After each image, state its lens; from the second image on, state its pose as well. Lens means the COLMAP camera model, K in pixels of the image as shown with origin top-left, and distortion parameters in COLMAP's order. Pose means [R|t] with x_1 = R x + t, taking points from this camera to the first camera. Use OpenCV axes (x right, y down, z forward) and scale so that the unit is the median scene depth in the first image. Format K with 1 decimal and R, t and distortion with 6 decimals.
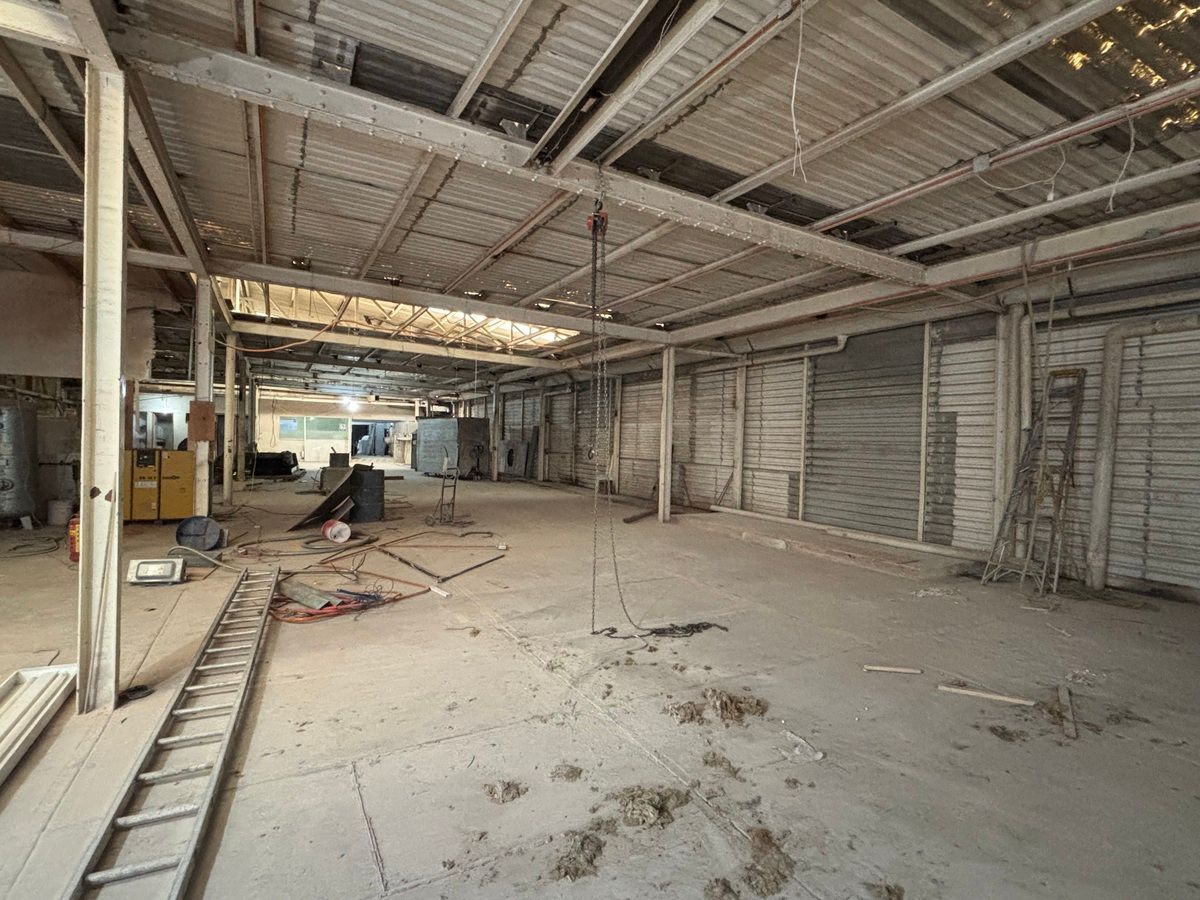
lens RADIAL K [[588.8, 0, 603.4], [0, 588.8, 453.9], [0, 0, 1]] dist [-0.001417, 0.002275]
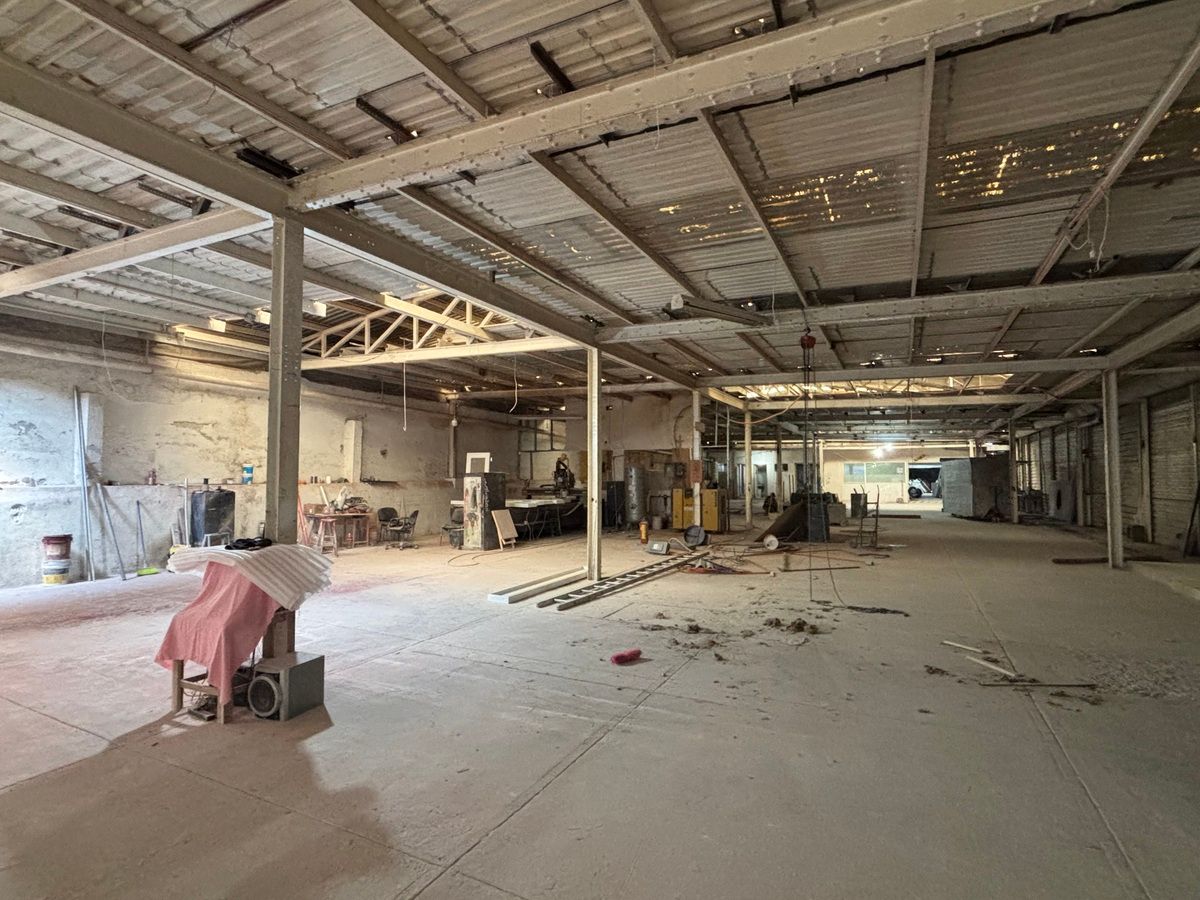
lens RADIAL K [[588.8, 0, 600.6], [0, 588.8, 449.5], [0, 0, 1]] dist [-0.001417, 0.002275]
pose [[0.563108, -0.061767, -0.824072, 0.263766], [-0.007180, 0.996799, -0.079620, 0.009369], [0.826352, 0.050751, 0.560862, -0.095909]]
